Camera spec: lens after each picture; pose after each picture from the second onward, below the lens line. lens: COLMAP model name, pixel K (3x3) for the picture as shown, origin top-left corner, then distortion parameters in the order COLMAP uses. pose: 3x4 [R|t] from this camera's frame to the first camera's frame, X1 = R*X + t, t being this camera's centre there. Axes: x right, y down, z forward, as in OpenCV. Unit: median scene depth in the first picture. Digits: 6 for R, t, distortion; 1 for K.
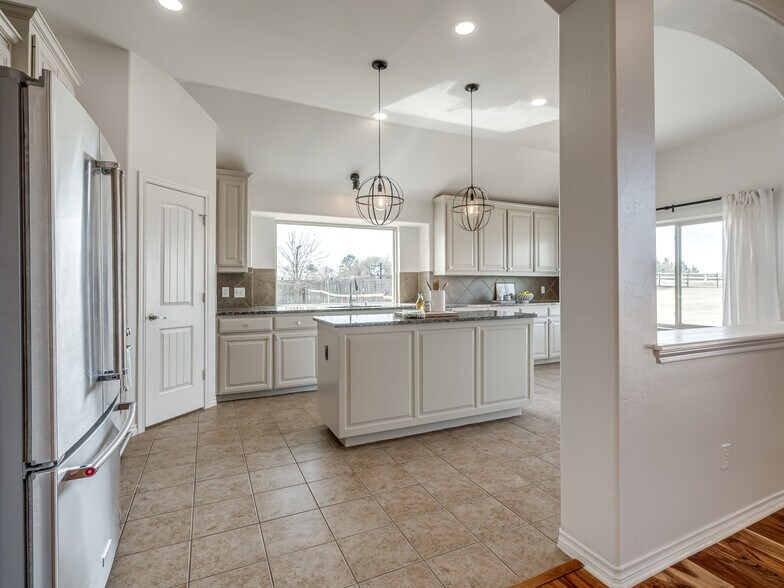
lens RADIAL K [[408.5, 0, 397.5], [0, 408.5, 286.4], [0, 0, 1]] dist [0.001756, -0.000042]
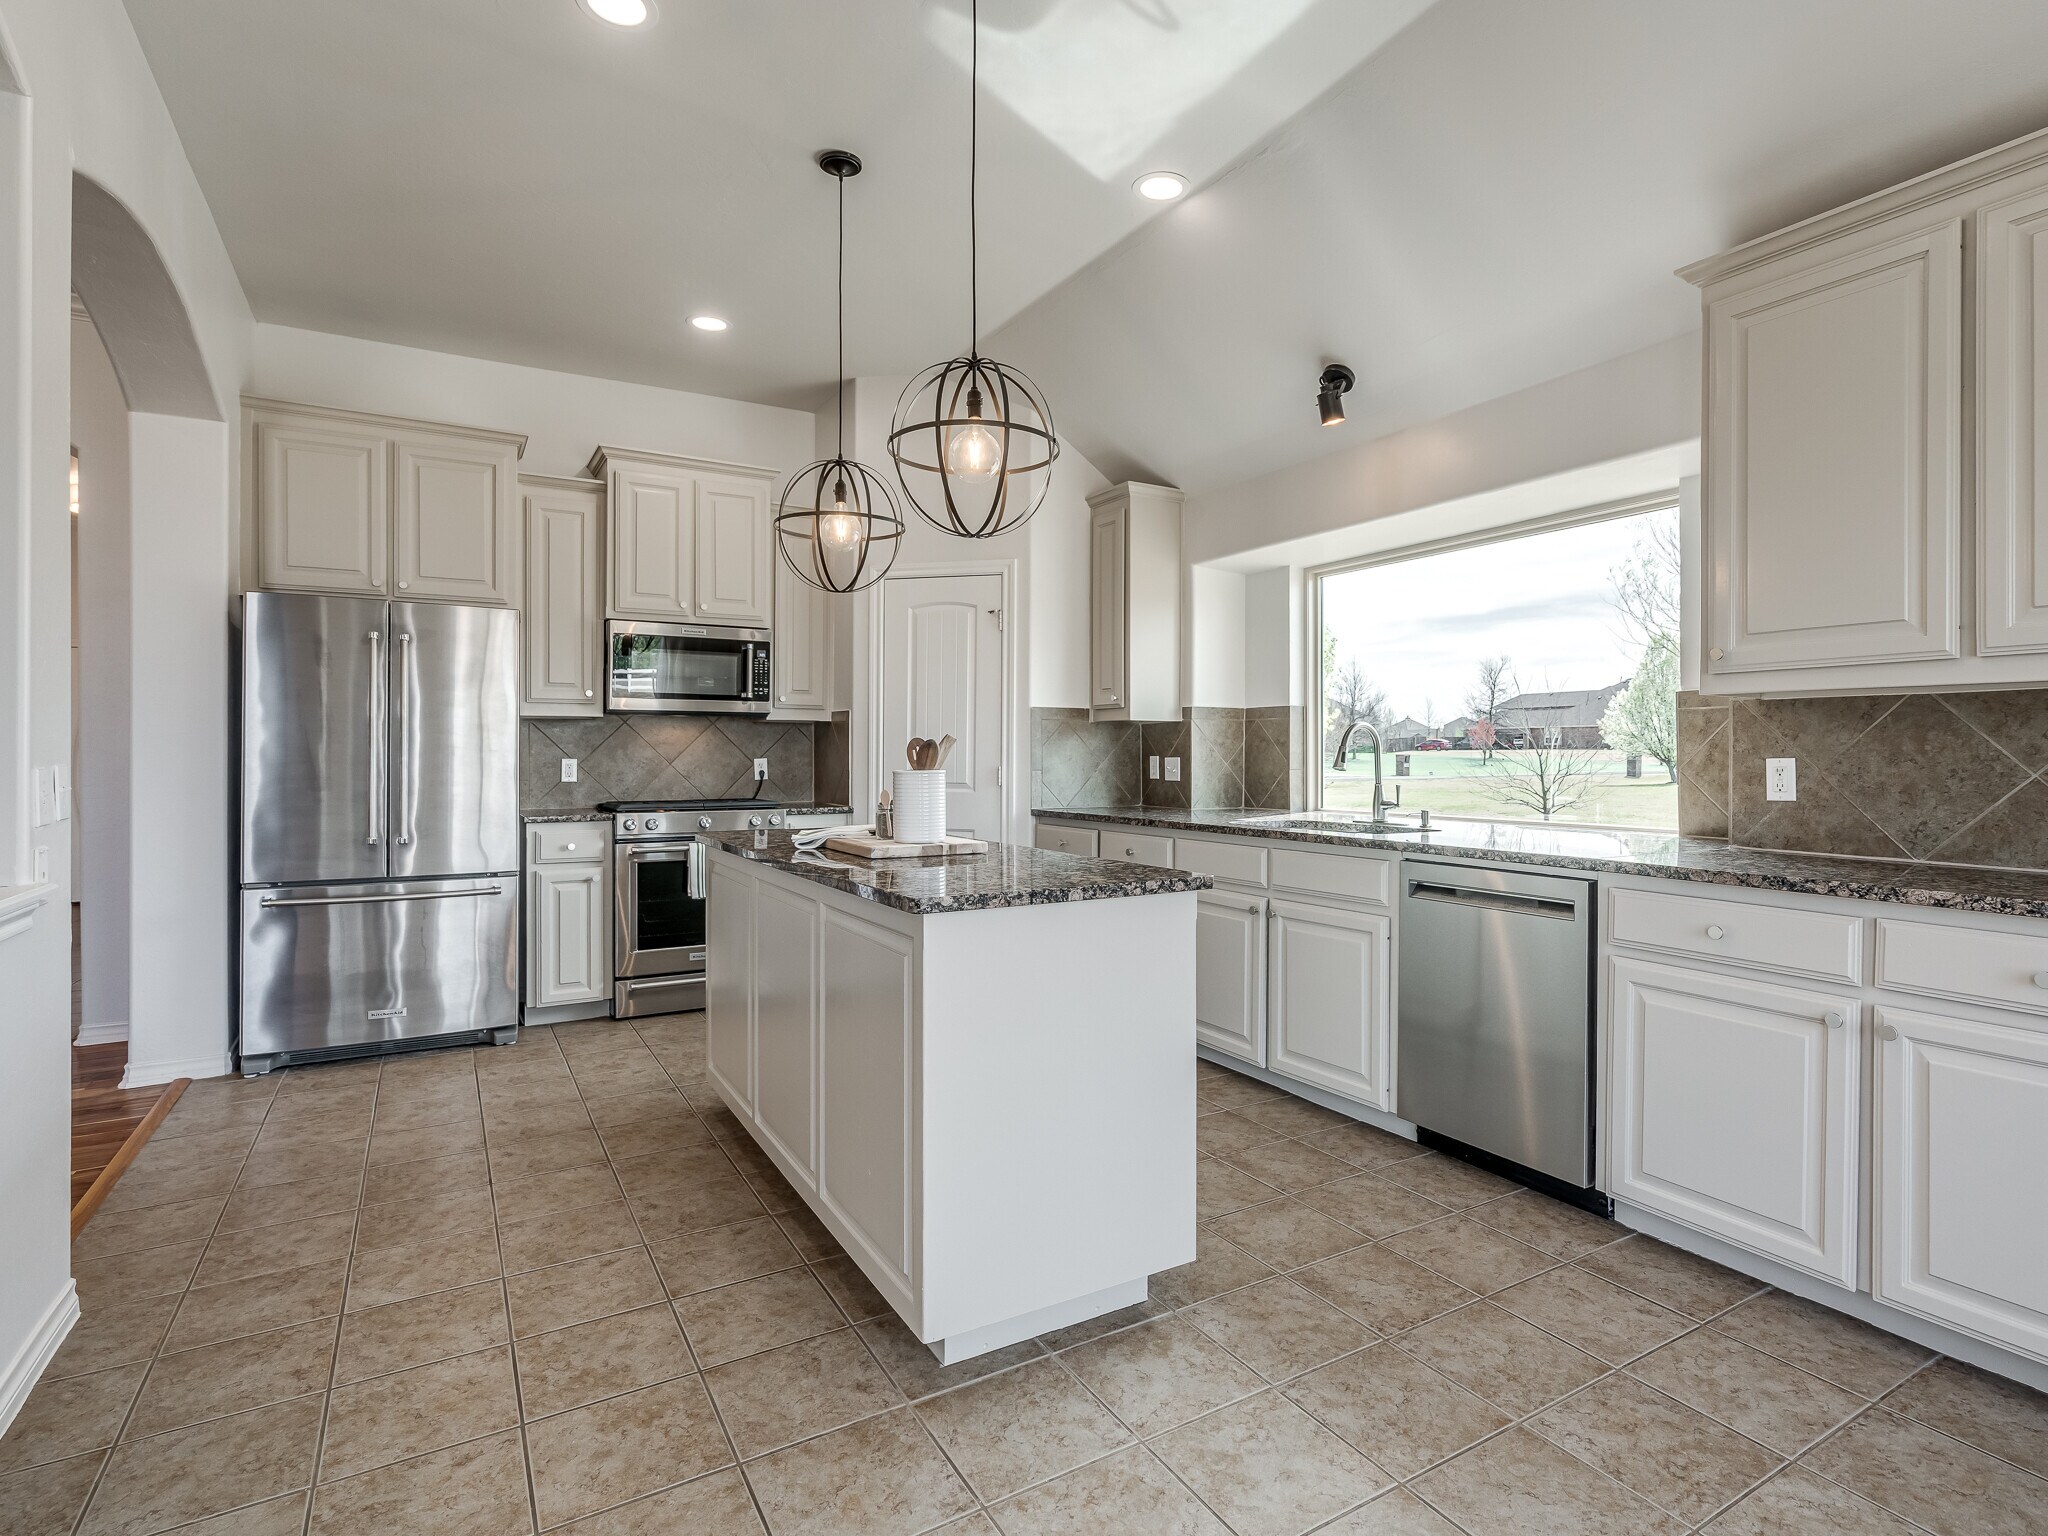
lens RADIAL K [[1031.2, 0, 1040.0], [0, 1031.2, 753.3], [0, 0, 1]] dist [0.002371, -0.000169]
pose [[0.088865, 0.002829, -0.996040, 0.588838], [-0.003354, 0.999991, 0.002541, -0.002863], [0.996038, 0.003115, 0.088874, 0.704726]]
